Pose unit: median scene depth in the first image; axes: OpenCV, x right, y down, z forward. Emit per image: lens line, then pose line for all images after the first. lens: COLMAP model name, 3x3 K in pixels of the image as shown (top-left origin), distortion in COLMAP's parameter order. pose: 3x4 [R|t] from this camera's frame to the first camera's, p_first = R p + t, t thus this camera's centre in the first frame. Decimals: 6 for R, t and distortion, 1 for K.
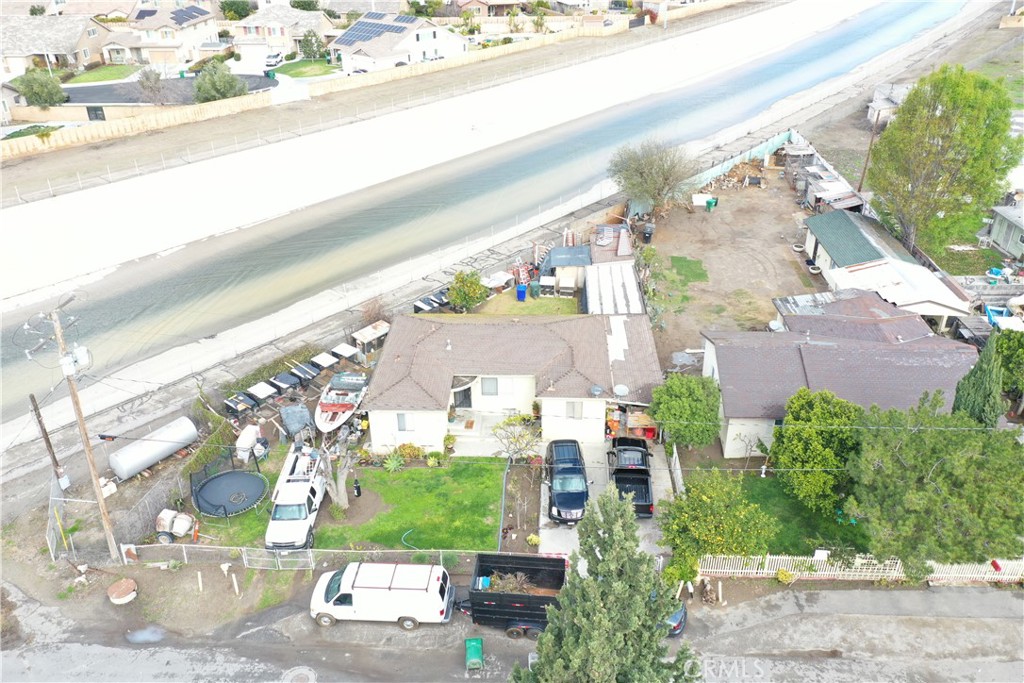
lens RADIAL K [[810.9, 0, 512.0], [0, 810.9, 341.5], [0, 0, 1]] dist [0.007375, 0.005162]
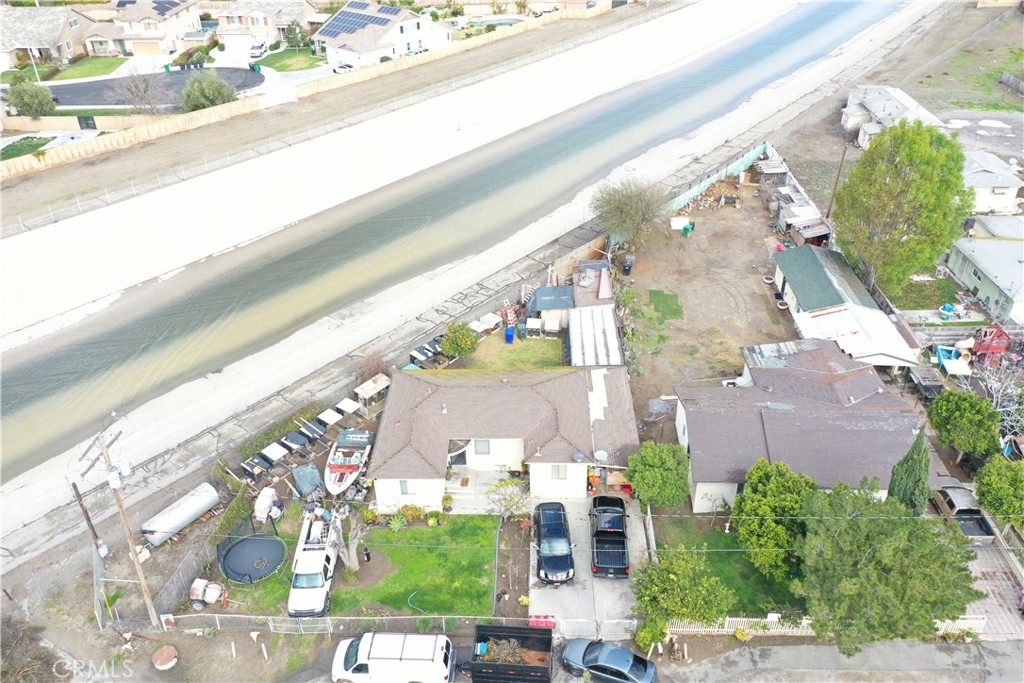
lens RADIAL K [[810.9, 0, 512.0], [0, 810.9, 341.5], [0, 0, 1]] dist [0.007375, 0.005162]
pose [[0.999773, -0.014988, 0.015175, -0.001437], [0.013929, 0.997613, 0.067637, -0.125641], [-0.016153, -0.067410, 0.997595, -0.071572]]
